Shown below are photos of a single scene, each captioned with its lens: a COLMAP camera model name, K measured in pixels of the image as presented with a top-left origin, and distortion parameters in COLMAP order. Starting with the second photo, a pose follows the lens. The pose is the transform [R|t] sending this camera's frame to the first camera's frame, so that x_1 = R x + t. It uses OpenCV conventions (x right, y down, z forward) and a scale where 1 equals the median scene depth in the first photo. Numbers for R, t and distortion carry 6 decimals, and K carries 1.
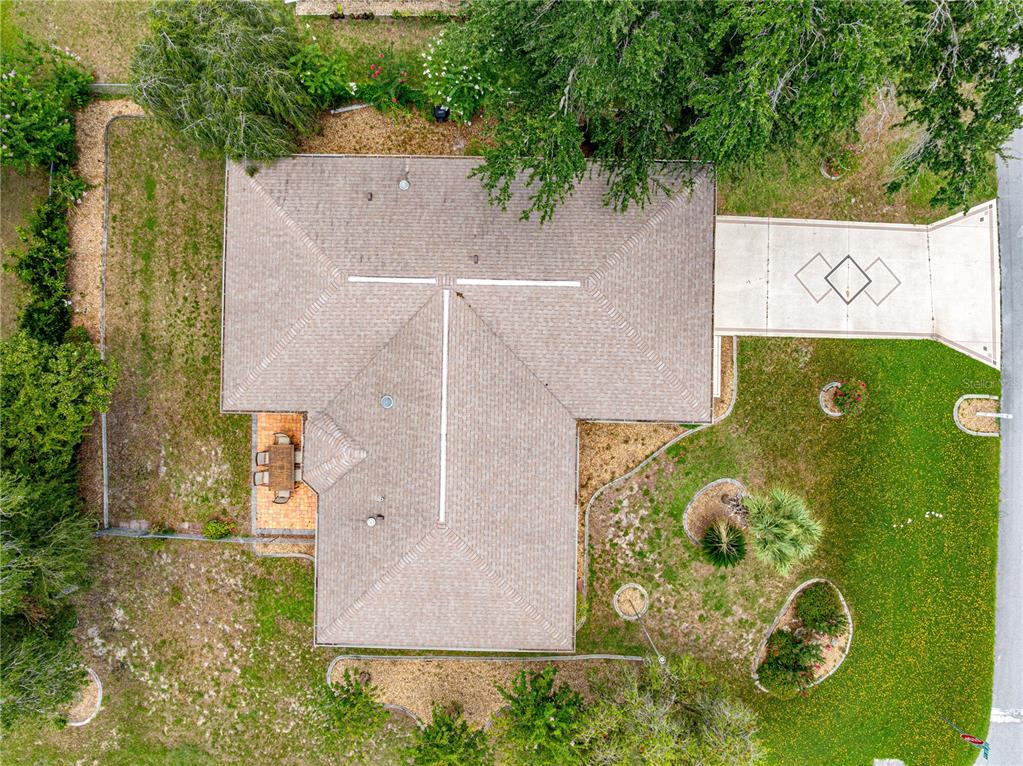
lens RADIAL K [[725.4, 0, 514.9], [0, 725.4, 382.8], [0, 0, 1]] dist [-0.038296, -0.000506]
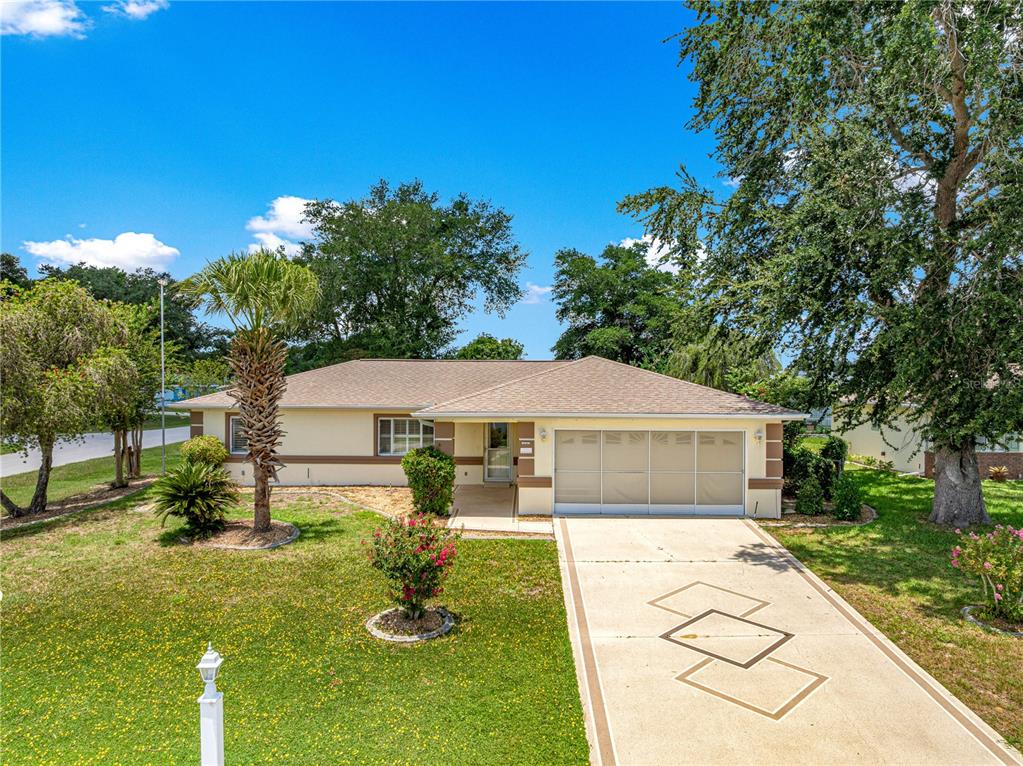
lens RADIAL K [[725.4, 0, 515.3], [0, 725.4, 374.1], [0, 0, 1]] dist [-0.038296, -0.000506]
pose [[0.004082, -0.003982, -0.999984, 0.830710], [-0.999990, -0.001980, -0.004074, -0.031616], [-0.001964, 0.999990, -0.003990, 0.860749]]
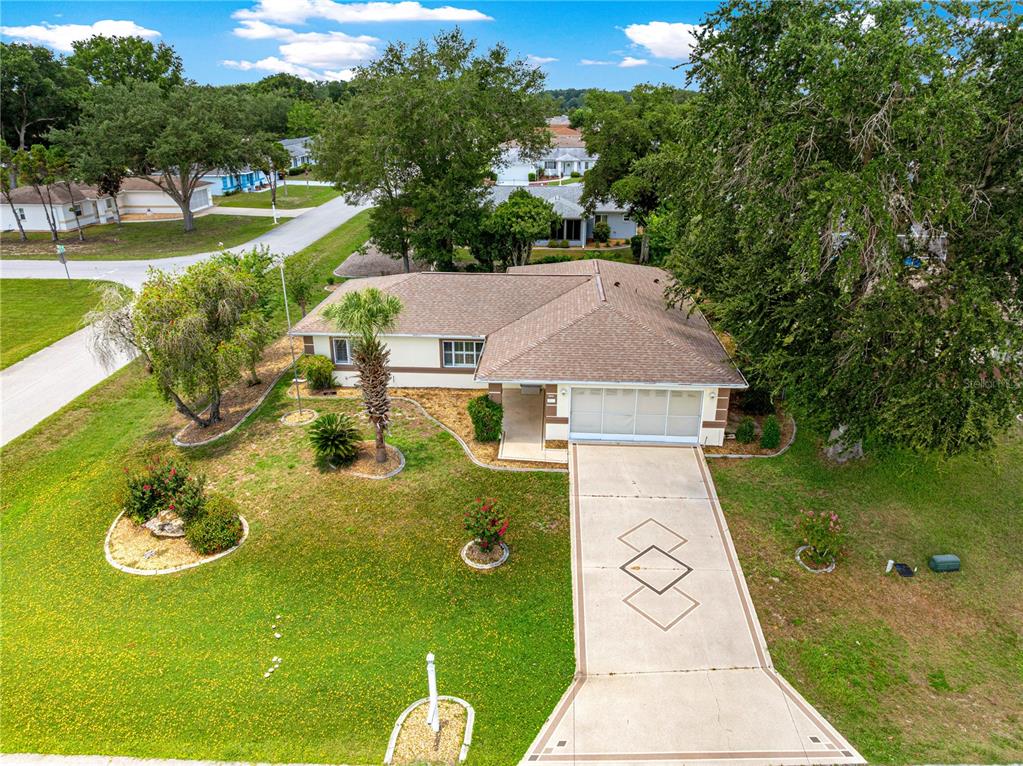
lens RADIAL K [[725.4, 0, 513.8], [0, 725.4, 376.3], [0, 0, 1]] dist [-0.038296, -0.000506]
pose [[-0.038013, 0.367500, -0.929246, 1.039228], [-0.999277, -0.013765, 0.035434, -0.028378], [0.000231, 0.929922, 0.367758, 0.569262]]
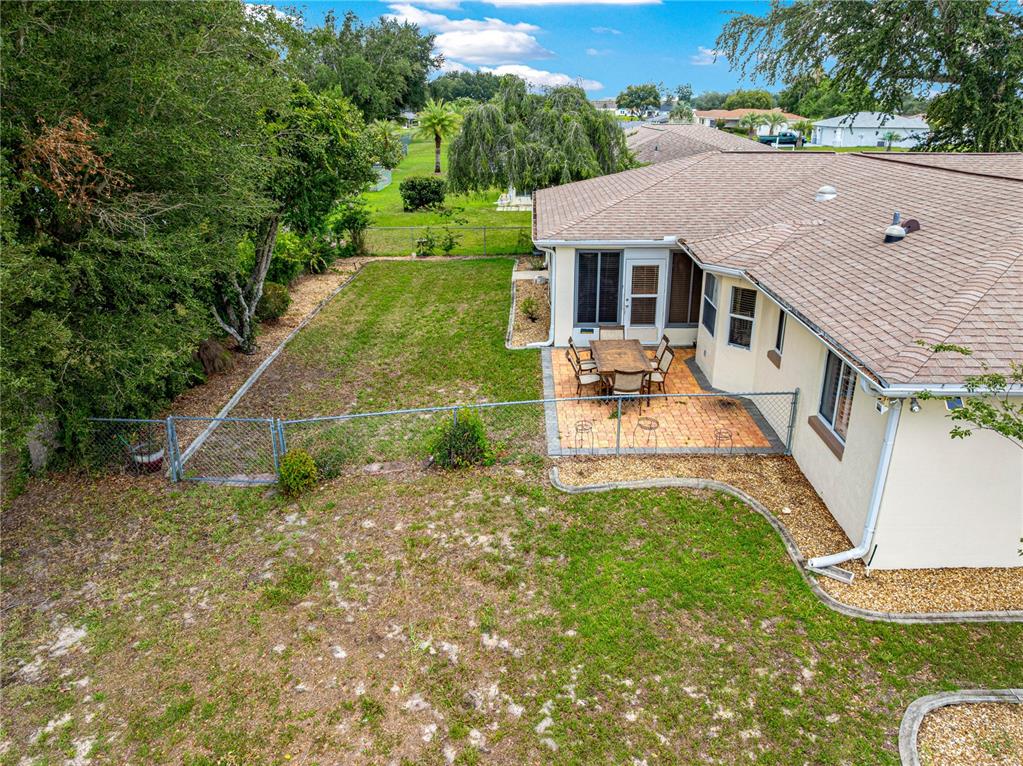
lens RADIAL K [[725.4, 0, 514.0], [0, 725.4, 384.6], [0, 0, 1]] dist [-0.038296, -0.000506]
pose [[0.999941, 0.007944, -0.007346, -0.377588], [-0.009742, 0.365723, -0.930673, 0.560573], [-0.004707, 0.930690, 0.365779, 0.810091]]
